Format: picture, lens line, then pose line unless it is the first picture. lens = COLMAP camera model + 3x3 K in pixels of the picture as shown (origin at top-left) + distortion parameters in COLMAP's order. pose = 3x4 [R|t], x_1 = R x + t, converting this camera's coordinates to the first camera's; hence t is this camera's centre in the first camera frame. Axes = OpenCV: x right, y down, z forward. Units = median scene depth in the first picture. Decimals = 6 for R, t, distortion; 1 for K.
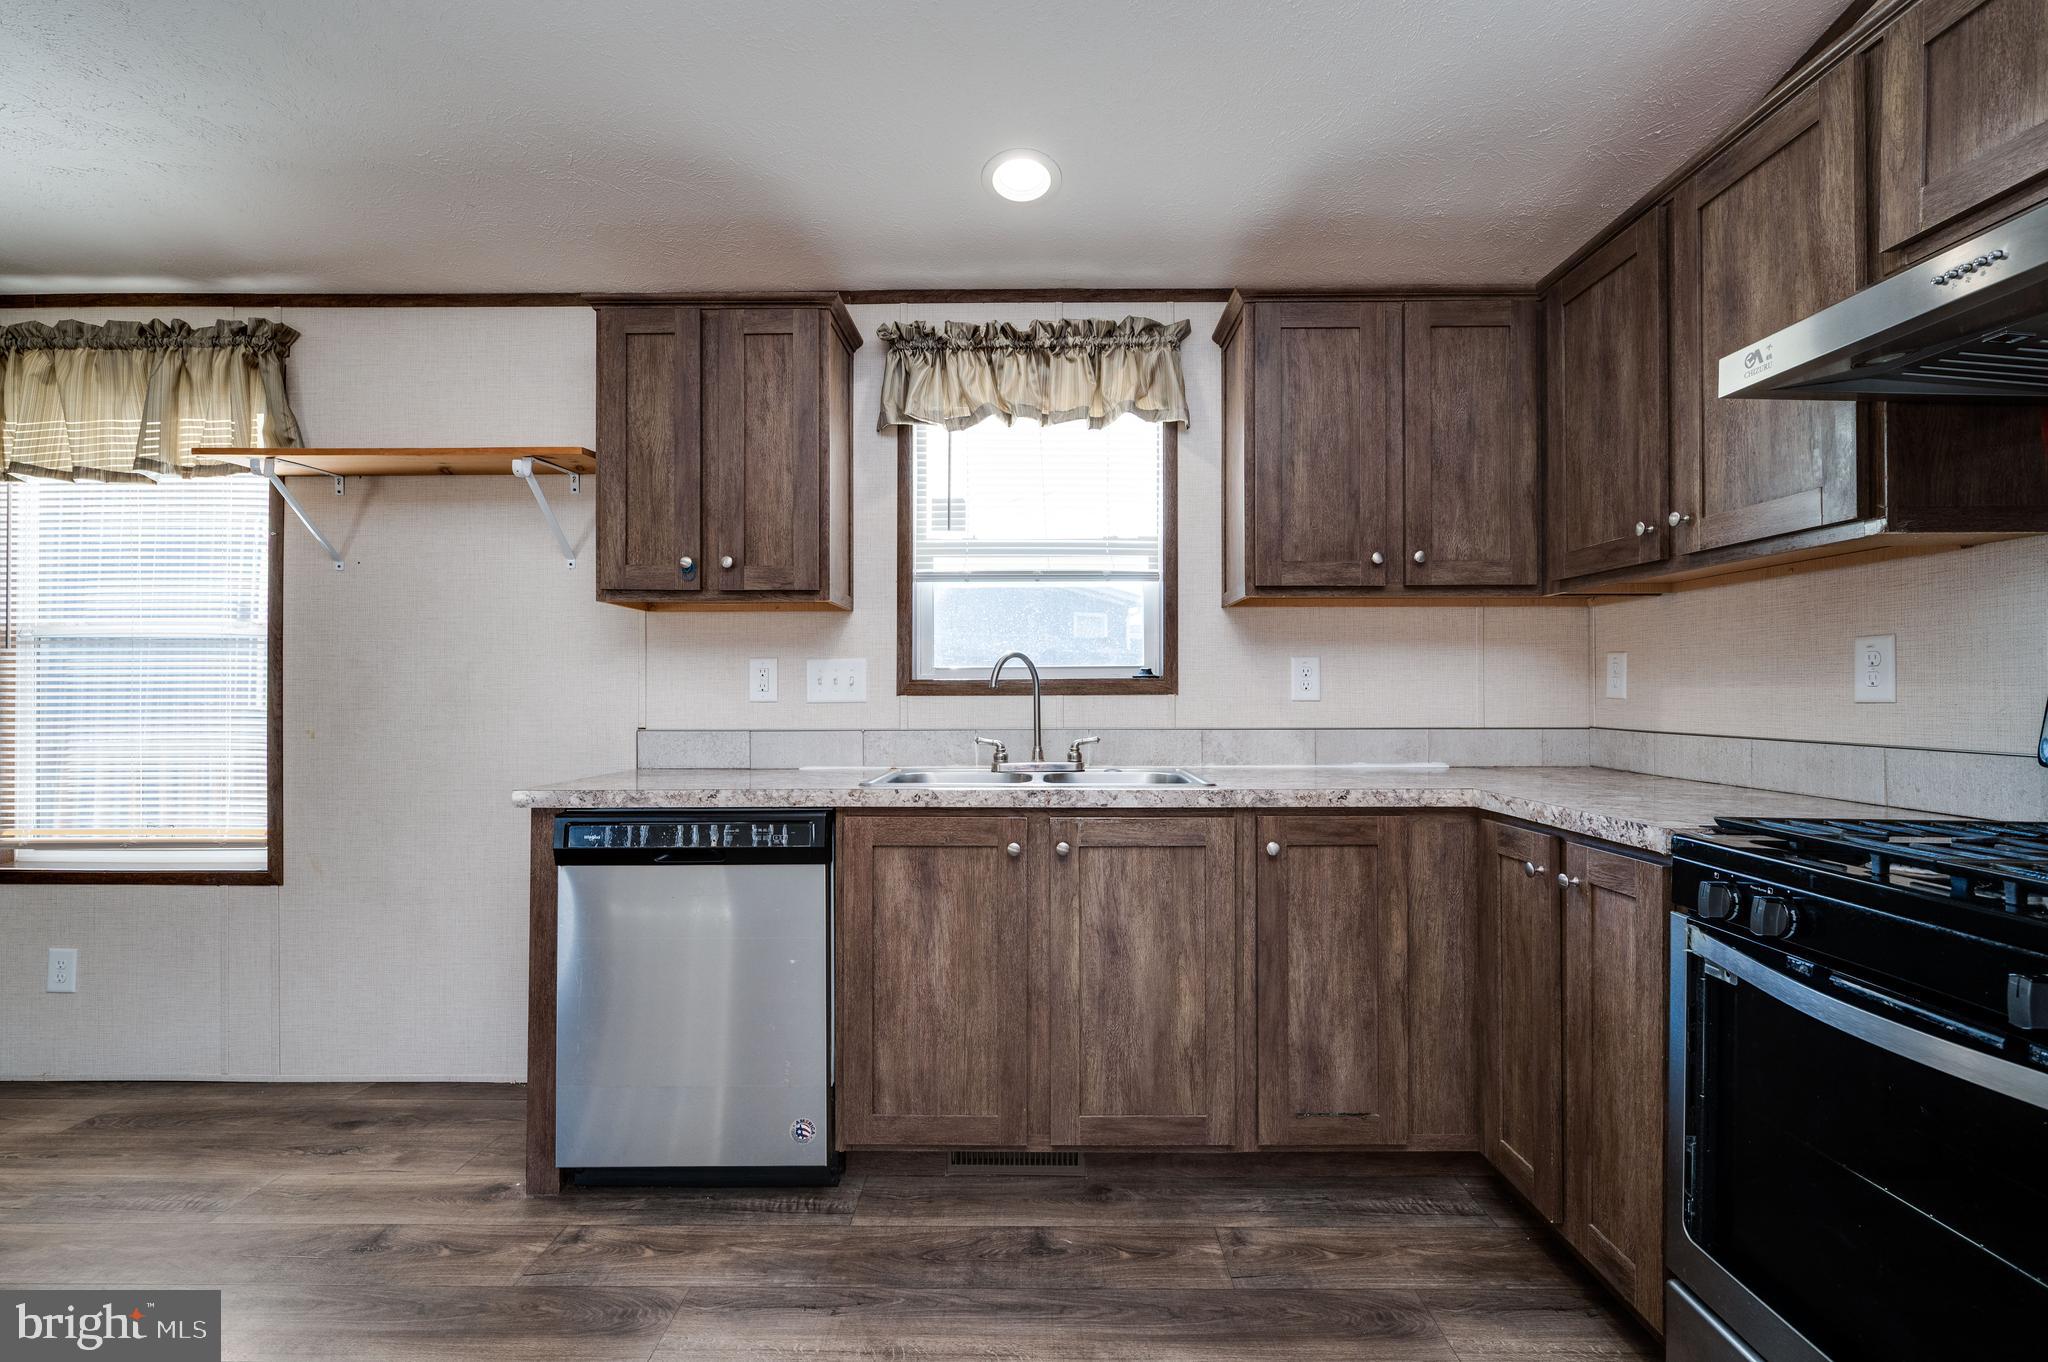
lens RADIAL K [[919.9, 0, 1027.7], [0, 919.9, 687.3], [0, 0, 1]] dist [-0.000131, -0.000247]
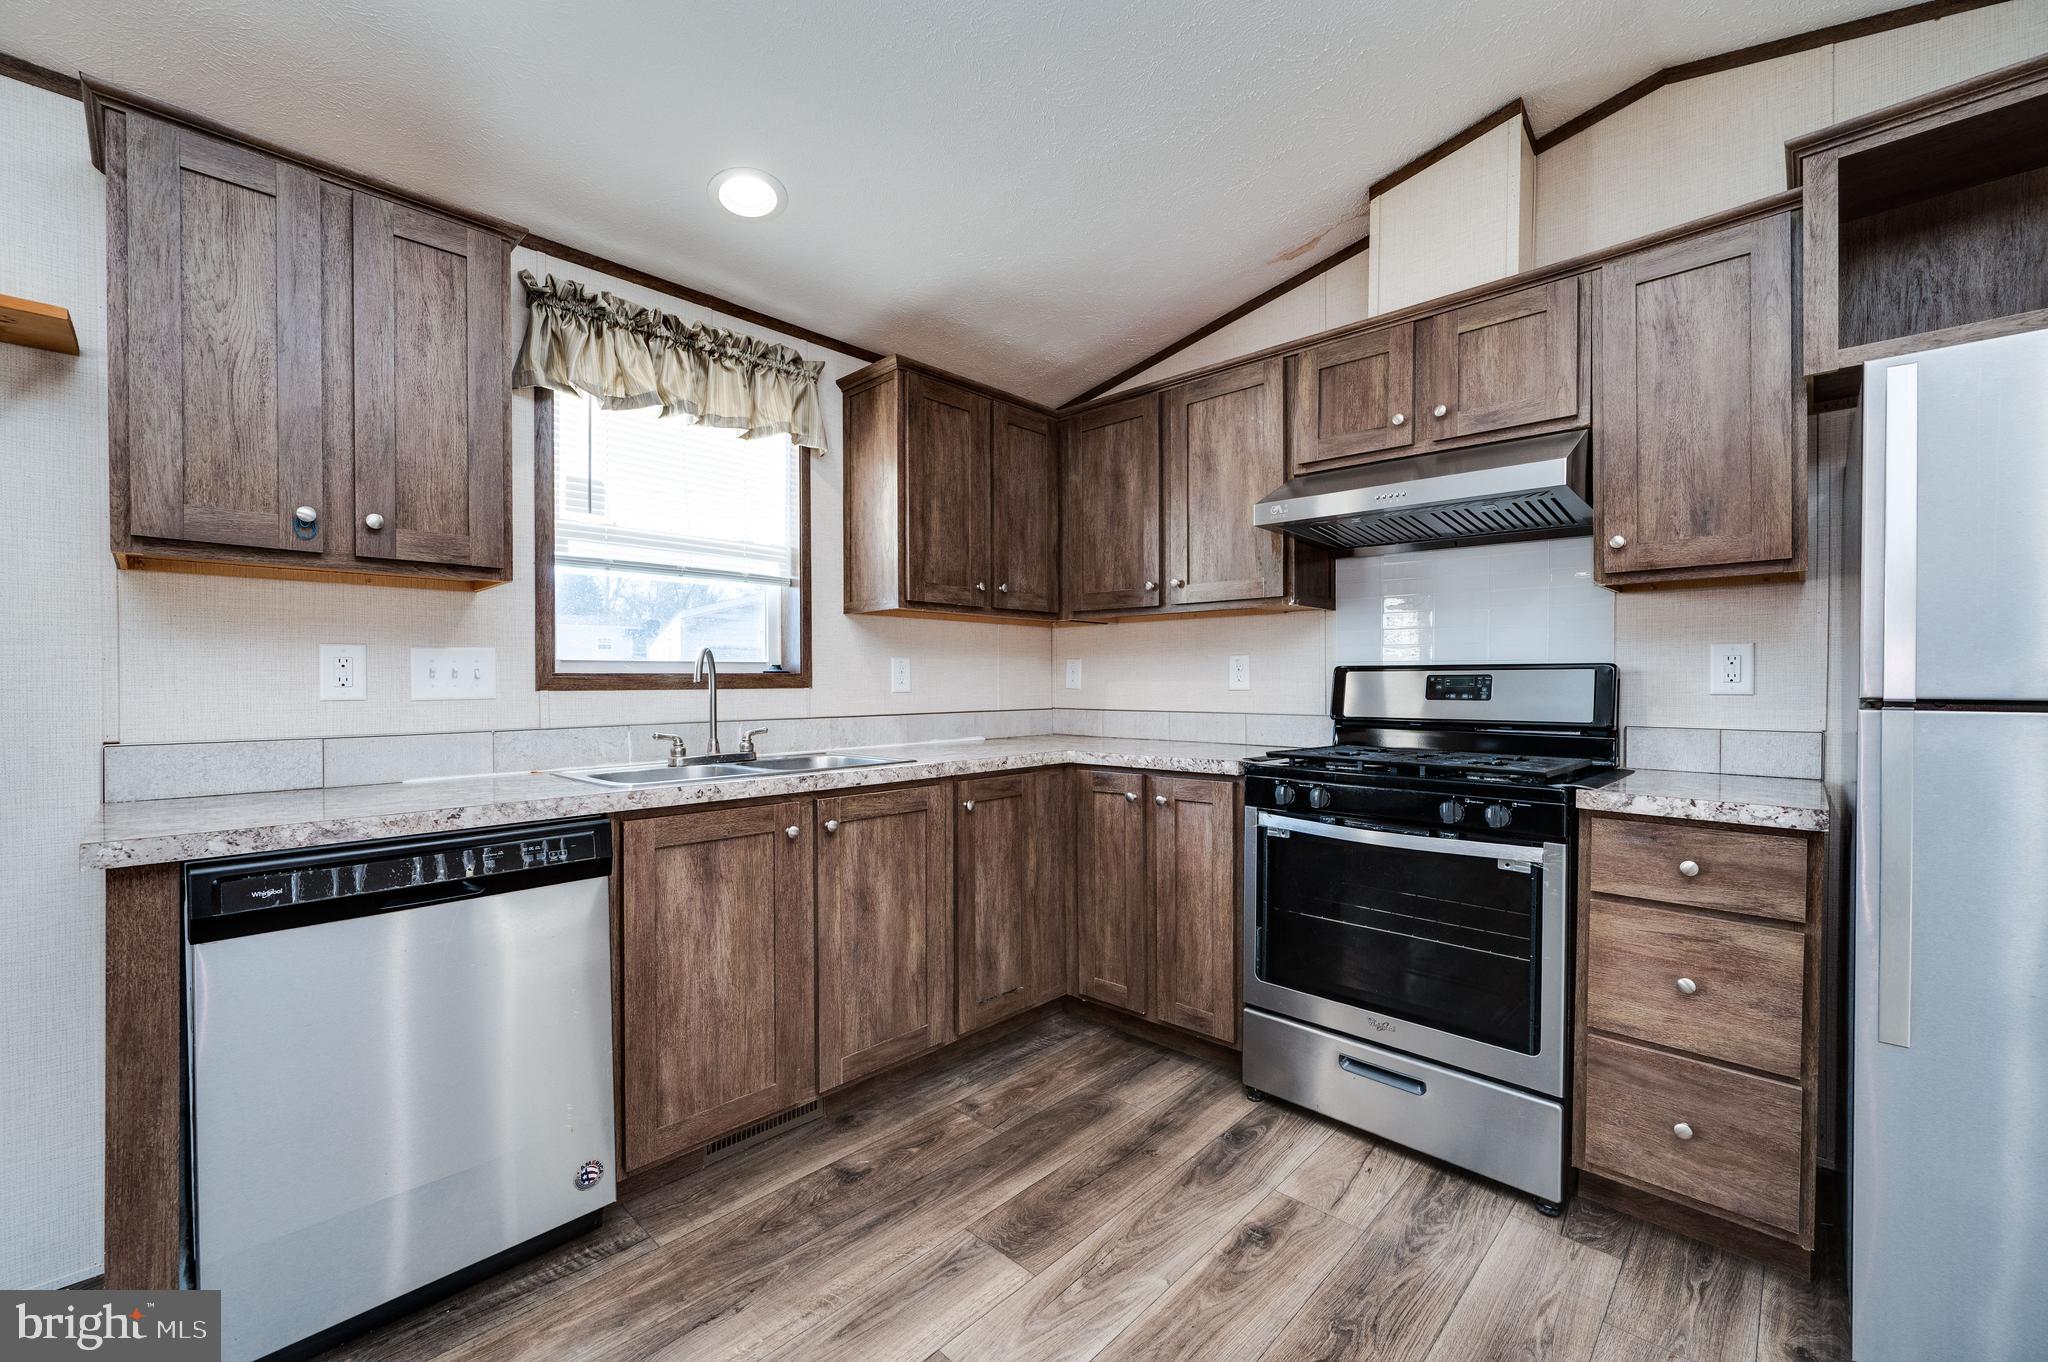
lens RADIAL K [[831.1, 0, 1029.9], [0, 831.1, 687.7], [0, 0, 1]] dist [-0.000396, -0.000083]
pose [[0.683280, -0.005271, 0.730138, -0.464947], [-0.001333, 0.999963, 0.008466, -0.001882], [-0.730156, -0.006759, 0.683248, 0.113067]]
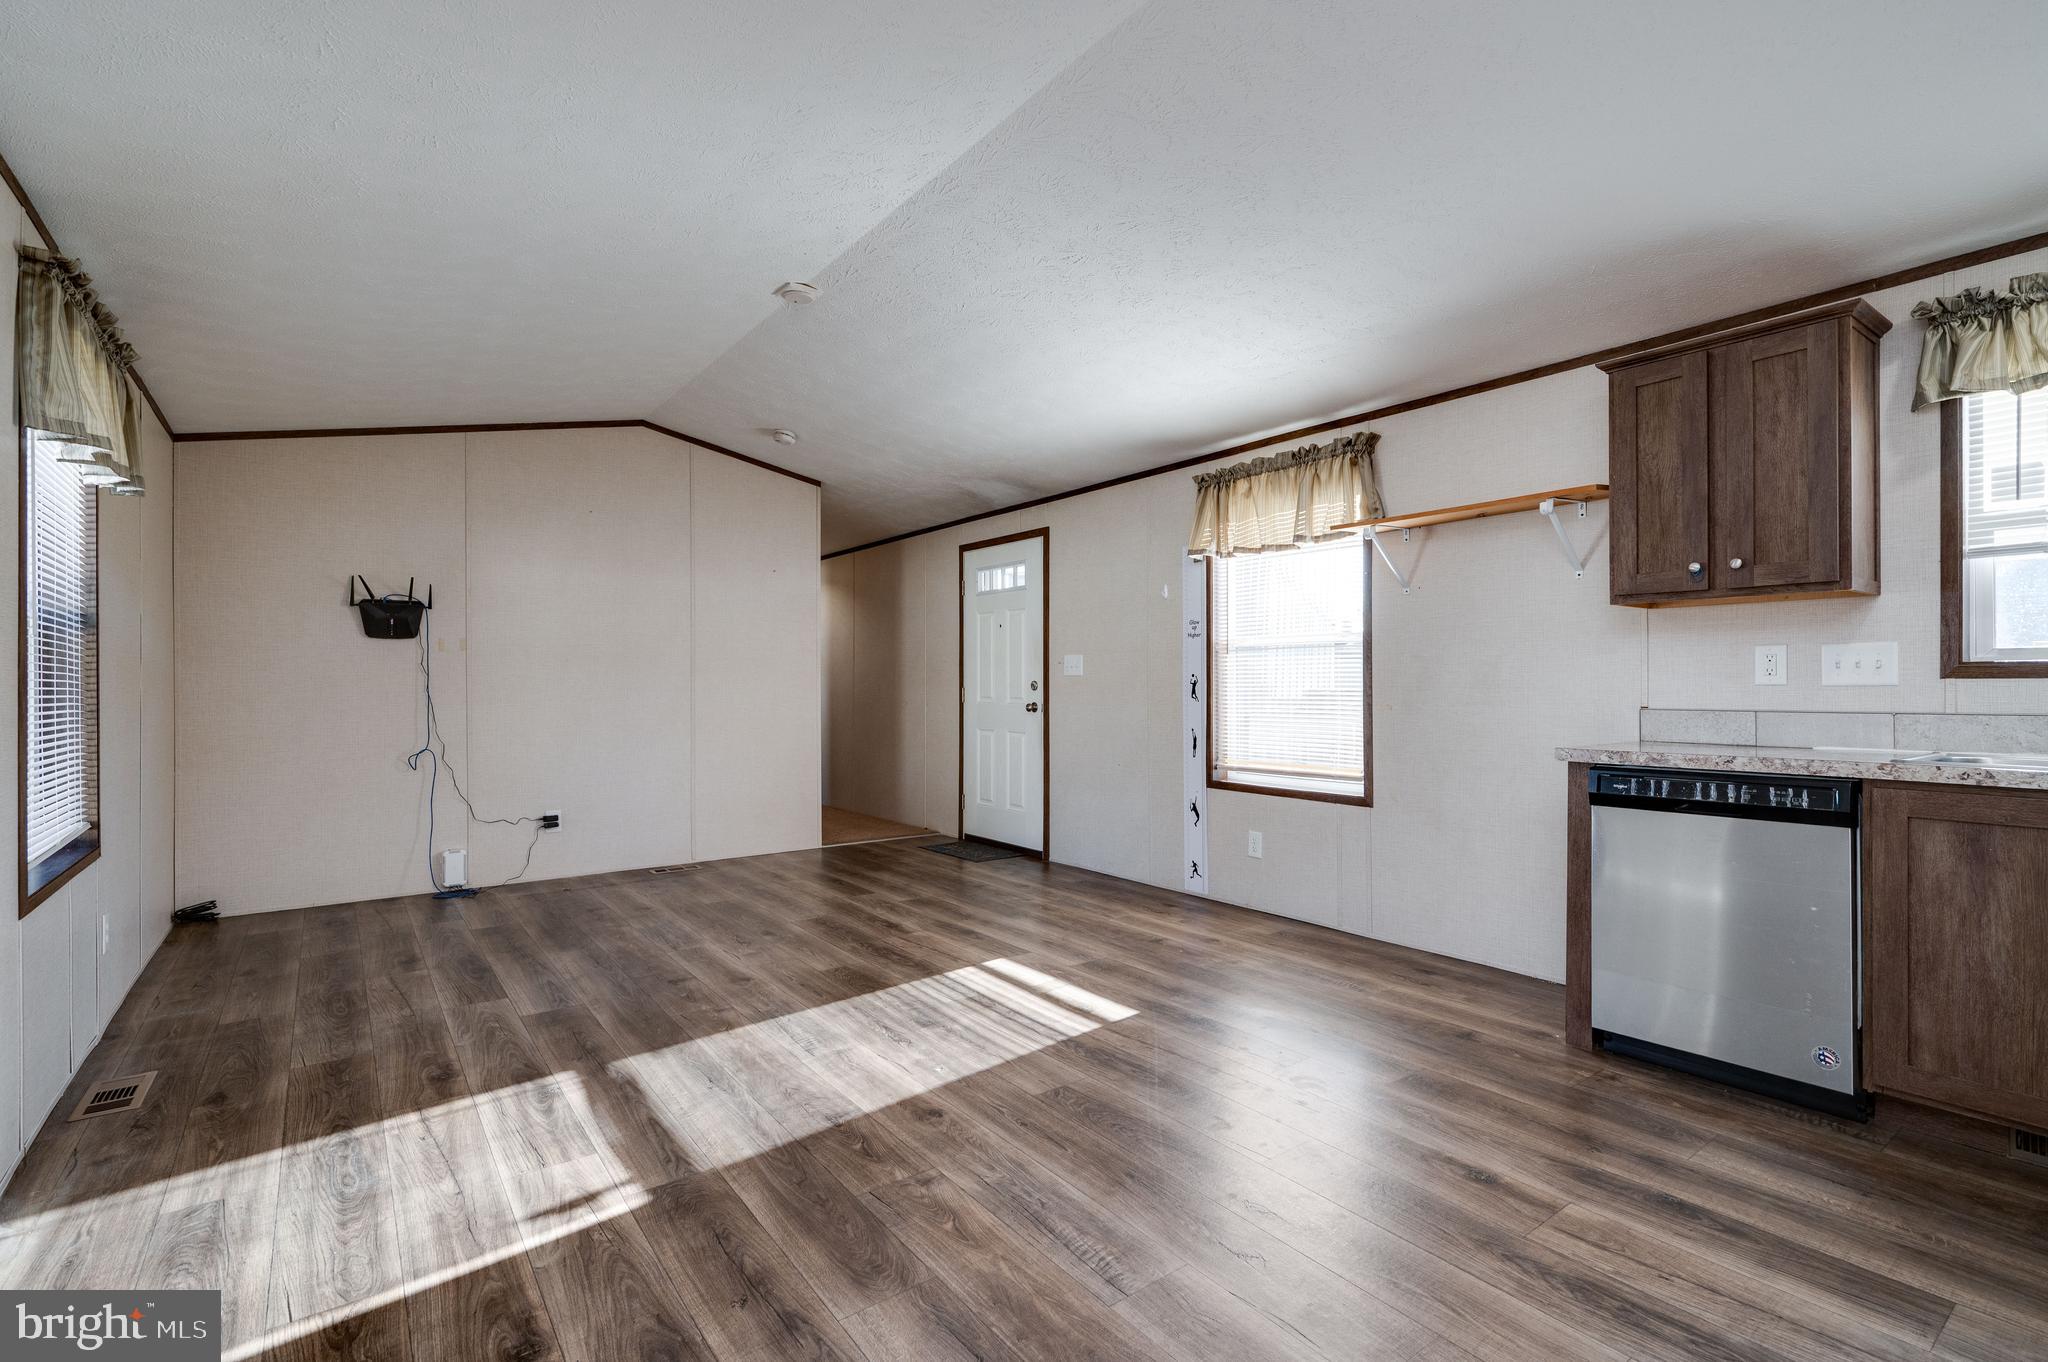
lens RADIAL K [[933.9, 0, 1026.7], [0, 933.9, 683.7], [0, 0, 1]] dist [-0.001722, 0.000505]
pose [[0.604361, -0.000987, -0.796710, 0.068972], [0.007655, 0.999960, 0.004567, 0.002639], [0.796674, -0.008859, 0.604344, -0.422866]]
